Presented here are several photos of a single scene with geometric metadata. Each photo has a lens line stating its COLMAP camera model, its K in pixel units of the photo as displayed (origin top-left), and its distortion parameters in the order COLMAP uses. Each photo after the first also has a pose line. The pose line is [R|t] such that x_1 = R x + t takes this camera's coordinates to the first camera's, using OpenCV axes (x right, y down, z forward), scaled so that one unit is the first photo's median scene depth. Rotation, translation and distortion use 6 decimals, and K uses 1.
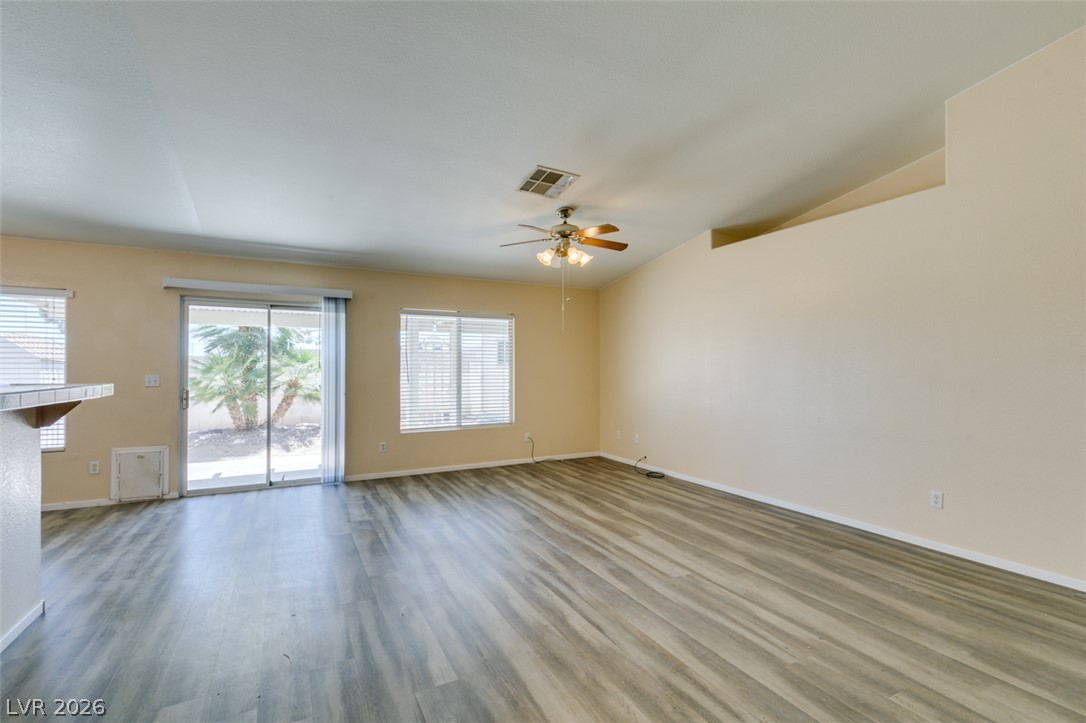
lens RADIAL K [[487.9, 0, 541.3], [0, 487.9, 368.7], [0, 0, 1]] dist [-0.000709, -0.001342]
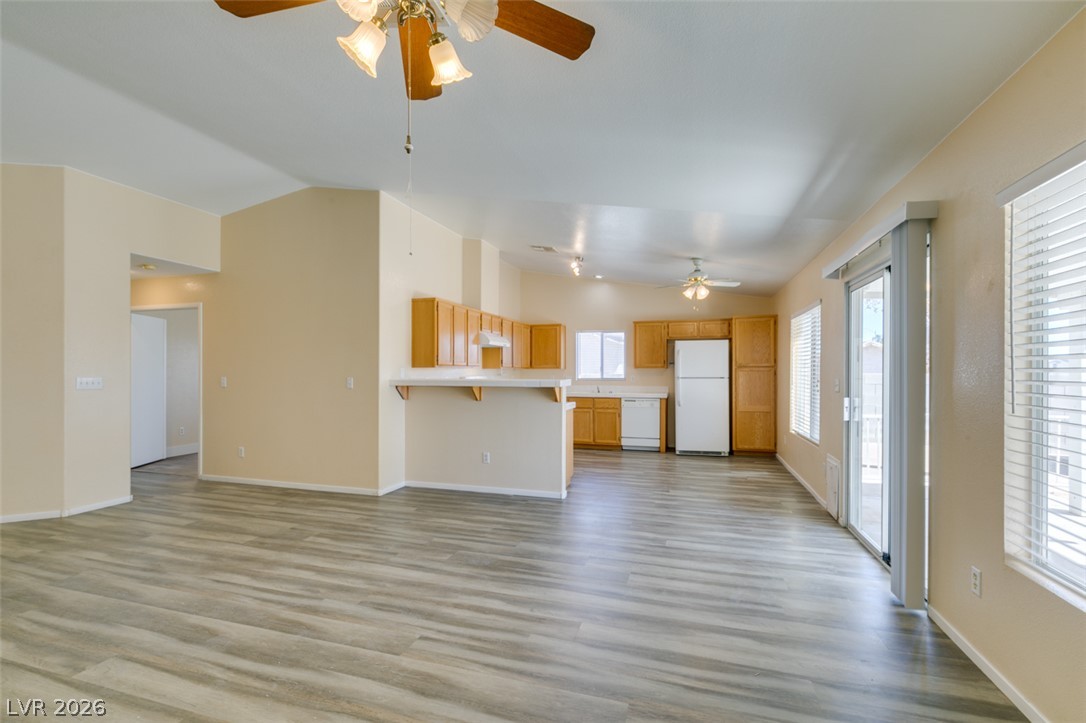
lens RADIAL K [[487.9, 0, 543.8], [0, 487.9, 369.5], [0, 0, 1]] dist [-0.000709, -0.001342]
pose [[-0.703931, -0.005011, -0.710251, 0.243098], [0.000484, 0.999971, -0.007535, 0.002819], [0.710268, -0.005648, -0.703908, 1.431161]]
